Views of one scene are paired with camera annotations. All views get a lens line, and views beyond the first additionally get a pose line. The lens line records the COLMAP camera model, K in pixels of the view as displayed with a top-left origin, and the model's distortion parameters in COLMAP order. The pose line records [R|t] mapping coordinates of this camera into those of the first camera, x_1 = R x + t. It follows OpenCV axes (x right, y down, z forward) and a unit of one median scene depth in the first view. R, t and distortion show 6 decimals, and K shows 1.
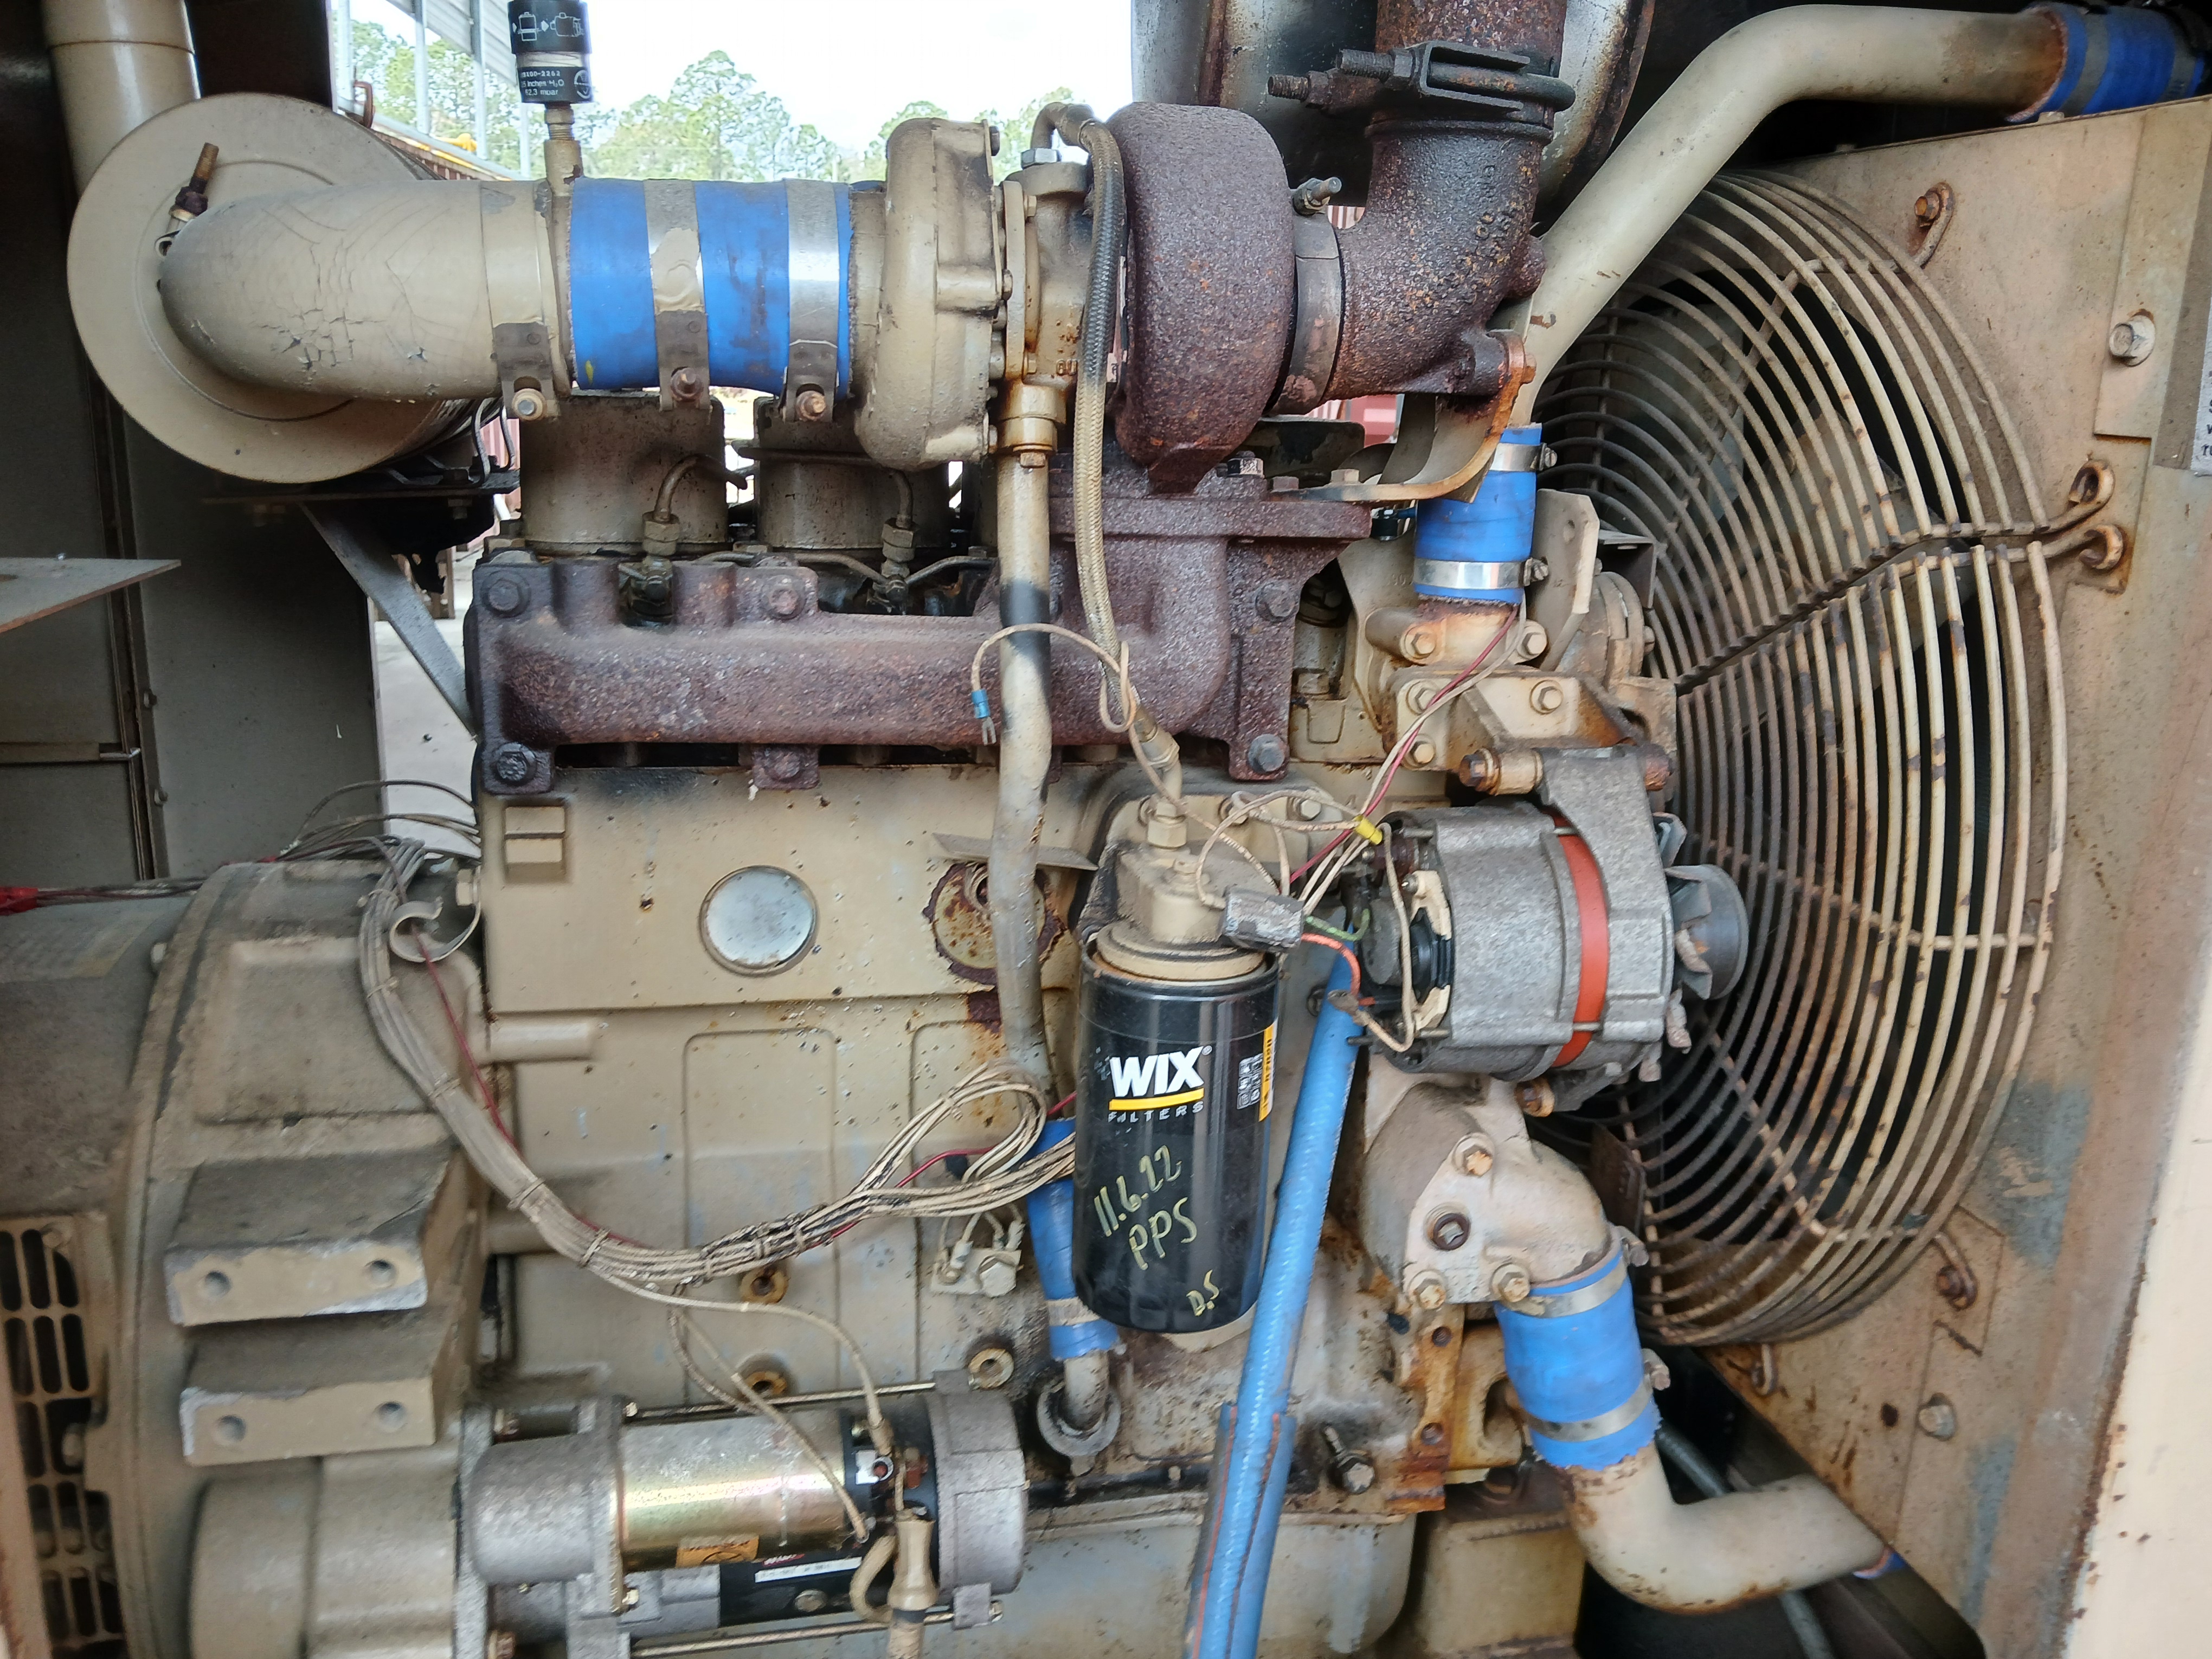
lens RADIAL K [[1737.0, 0, 1114.7], [0, 1737.0, 801.2], [0, 0, 1]] dist [0.064817, -0.118376]
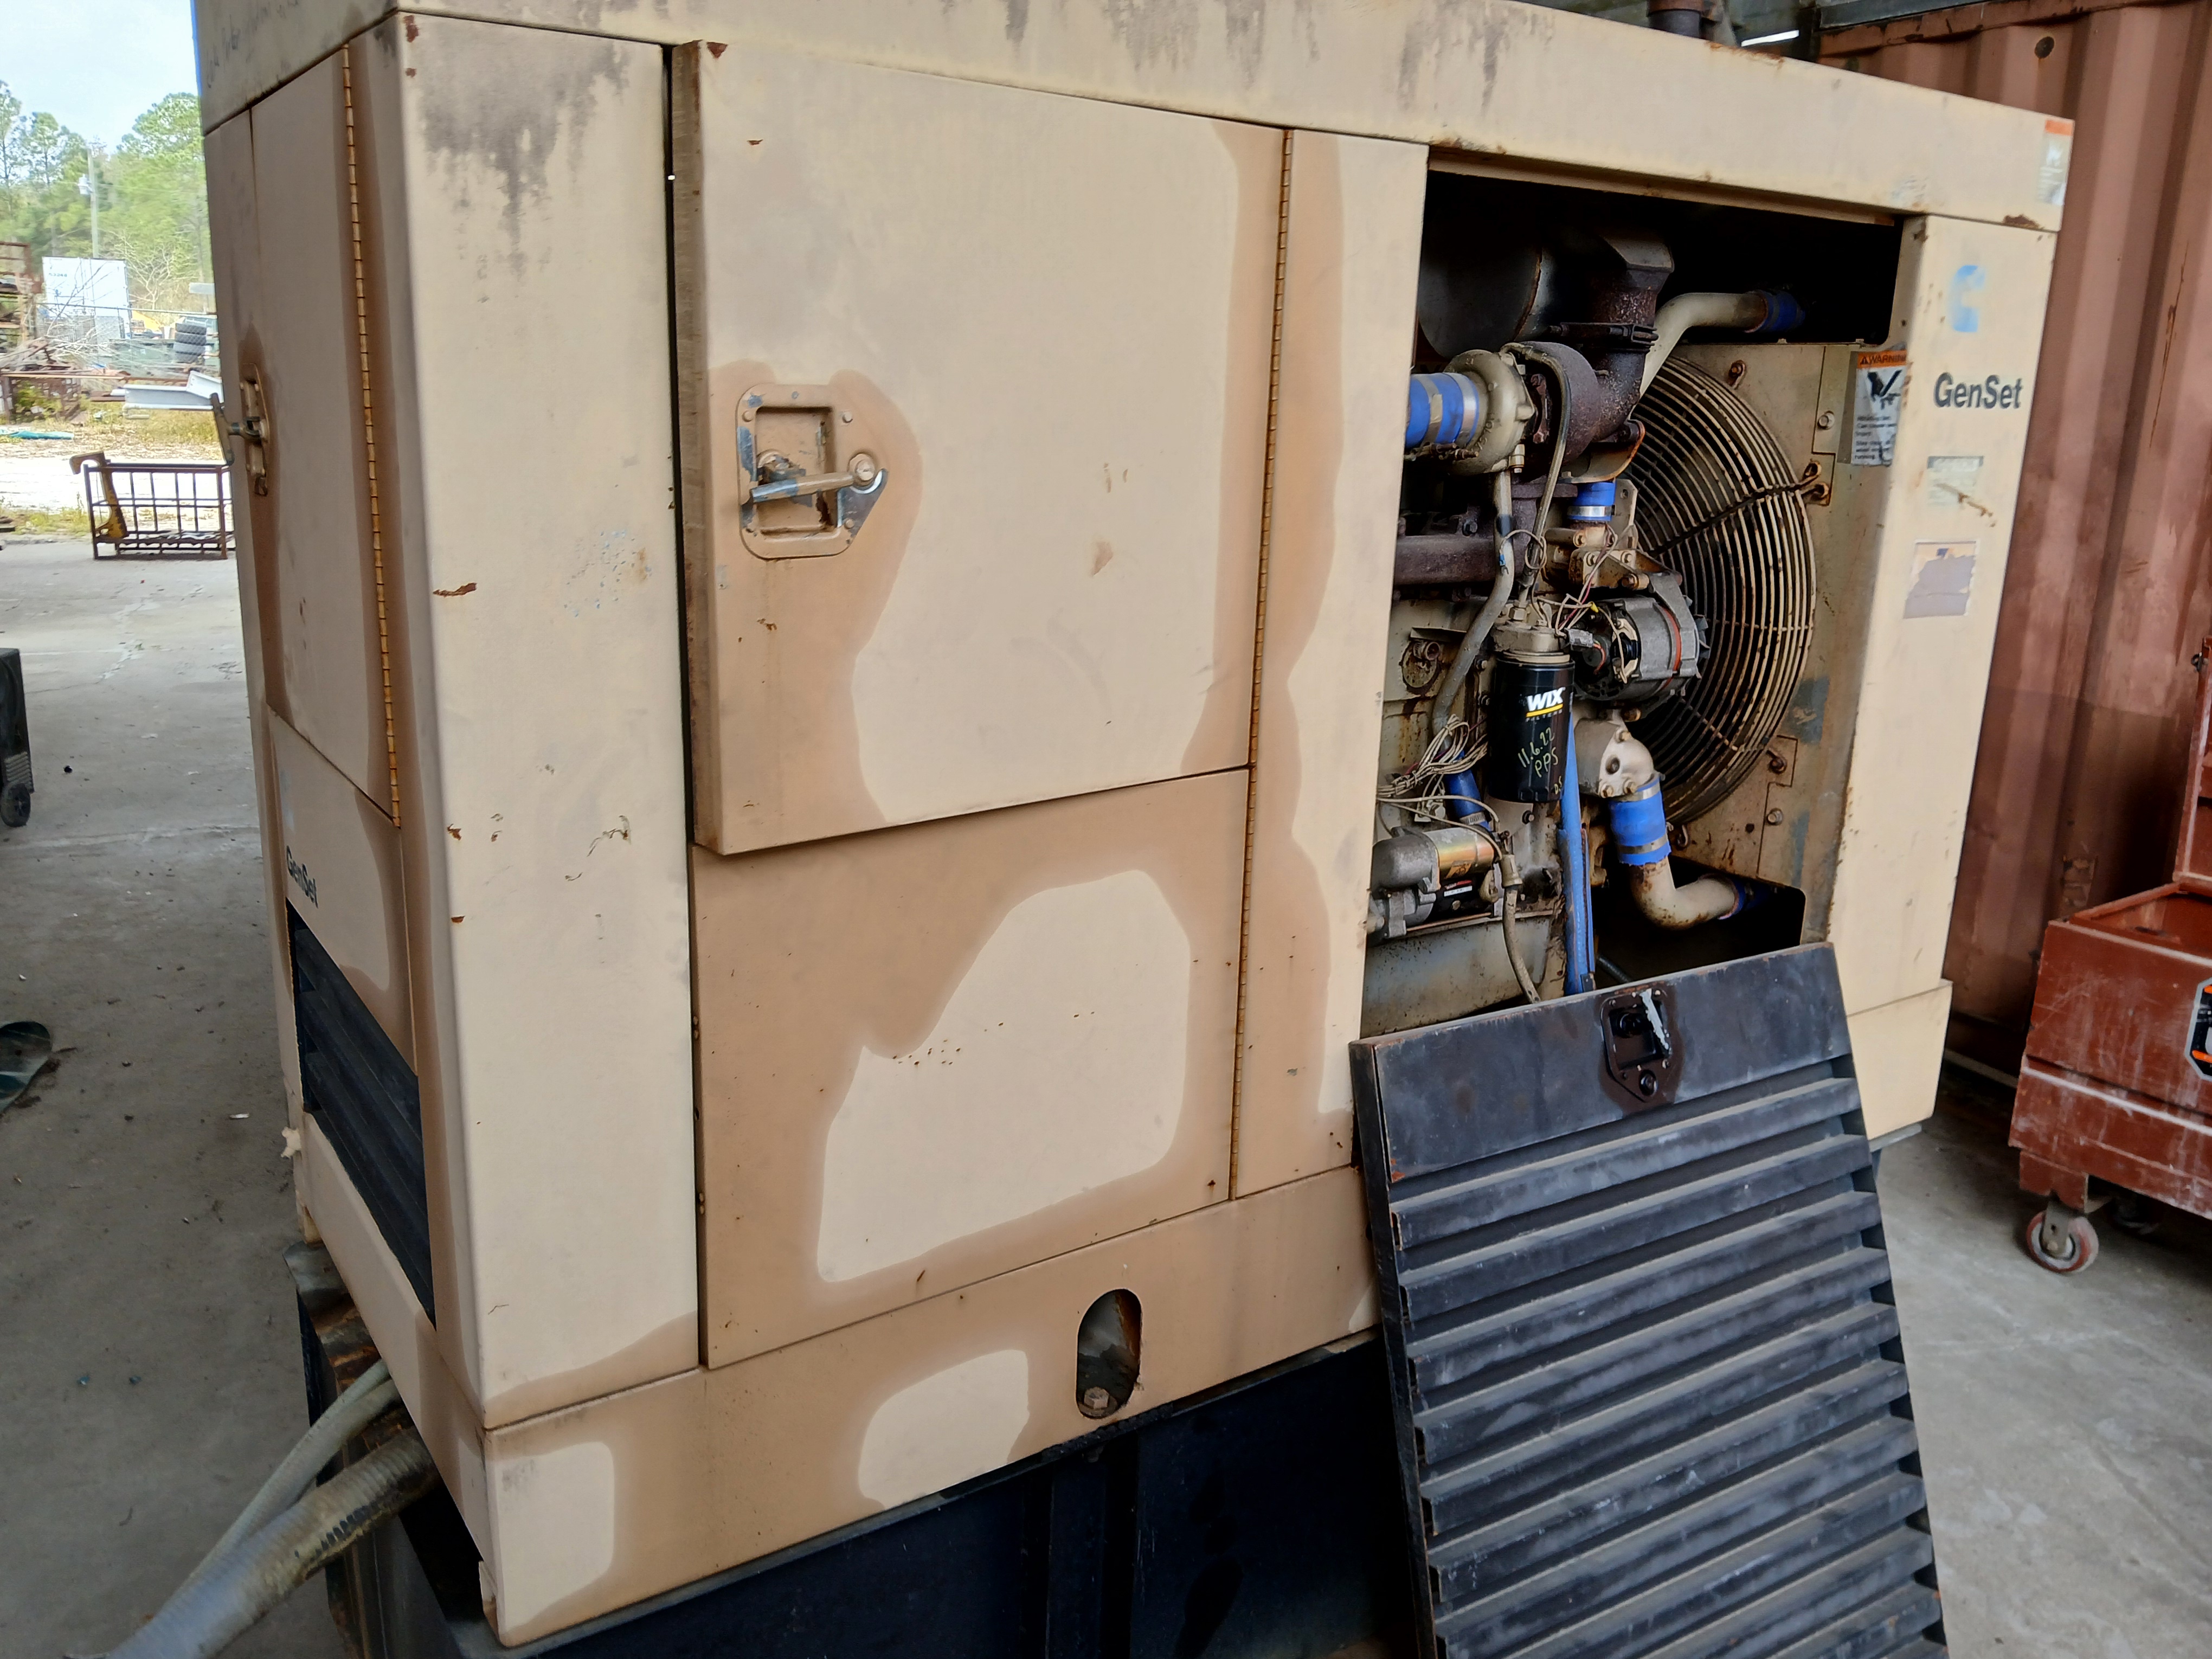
lens RADIAL K [[1737.0, 0, 1114.7], [0, 1737.0, 801.2], [0, 0, 1]] dist [0.064817, -0.118376]
pose [[0.930714, -0.091882, 0.354018, -1.538361], [0.093771, 0.995523, 0.011854, 0.216041], [-0.353522, 0.022164, 0.935164, -1.250741]]
